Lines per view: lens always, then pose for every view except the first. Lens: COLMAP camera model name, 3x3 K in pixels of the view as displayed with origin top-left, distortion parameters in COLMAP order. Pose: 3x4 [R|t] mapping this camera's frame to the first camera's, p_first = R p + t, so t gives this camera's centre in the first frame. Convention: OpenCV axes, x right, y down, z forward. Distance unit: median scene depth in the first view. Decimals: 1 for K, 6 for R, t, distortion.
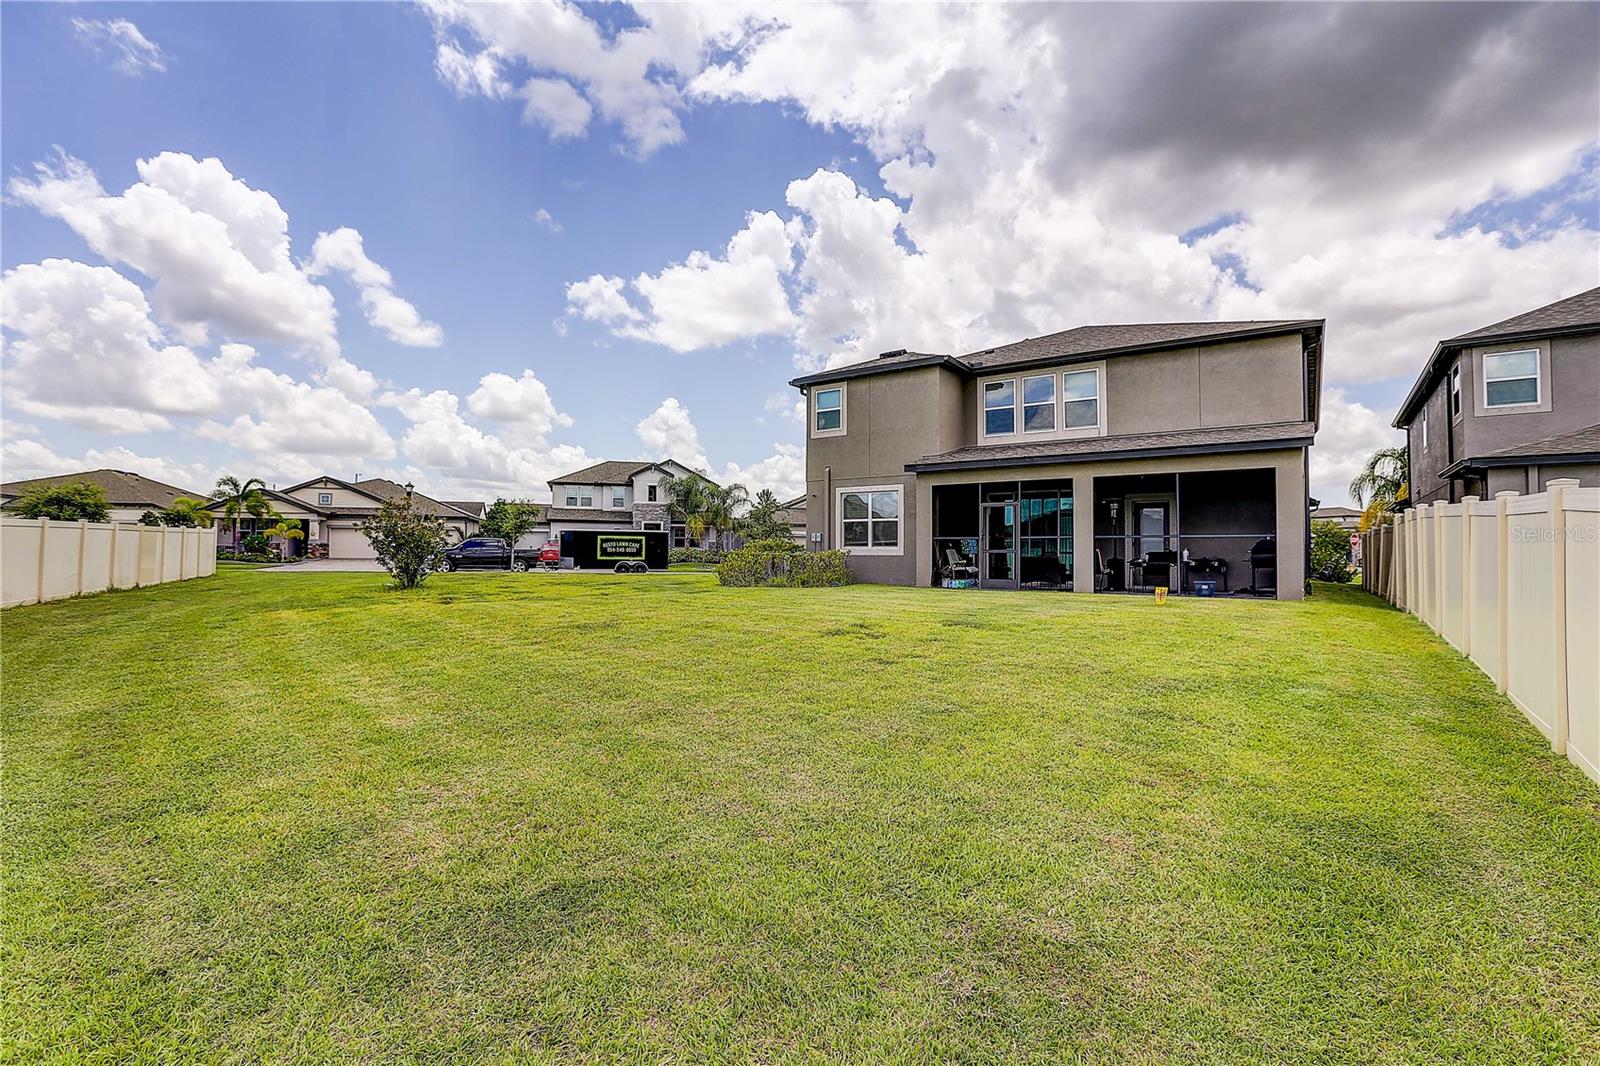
lens RADIAL K [[740.4, 0, 799.2], [0, 740.4, 530.4], [0, 0, 1]] dist [-0.001817, -0.000222]
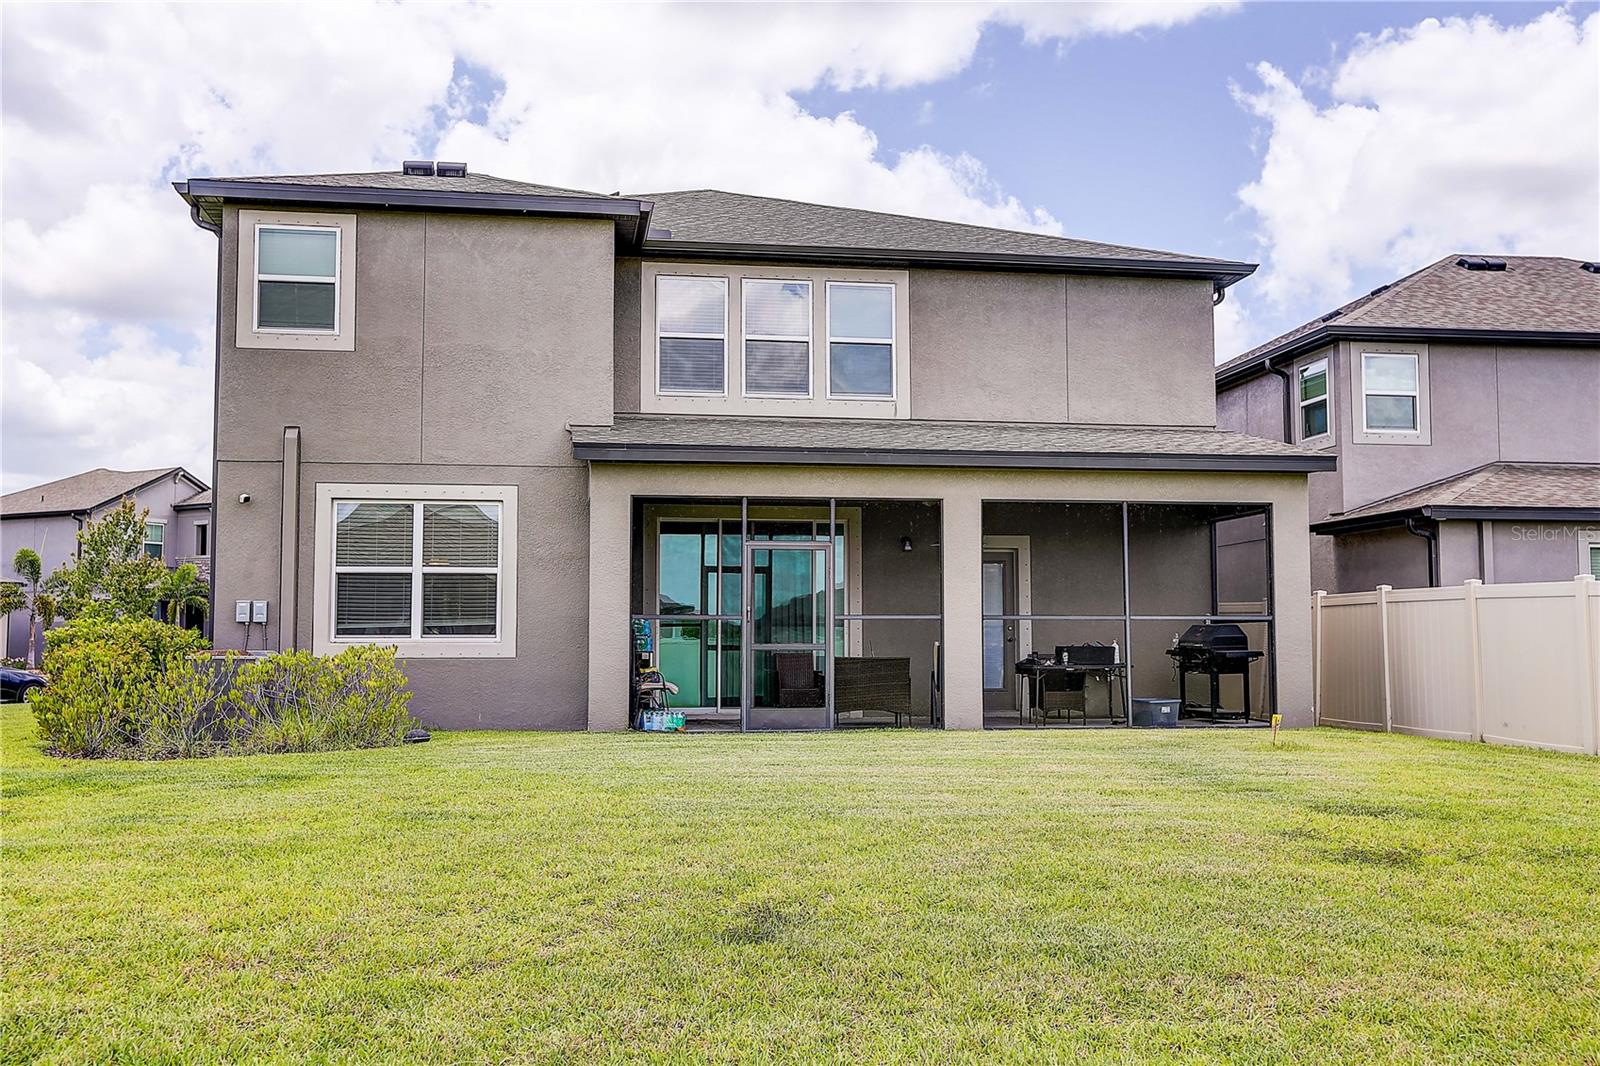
lens RADIAL K [[1586.0, 0, 802.0], [0, 1586.0, 534.3], [0, 0, 1]] dist [0.003933, 0.000000]
pose [[0.724201, 0.045826, 0.688065, -0.350841], [-0.014745, 0.998590, -0.050988, 0.007791], [-0.689432, 0.026780, 0.723855, 0.243540]]
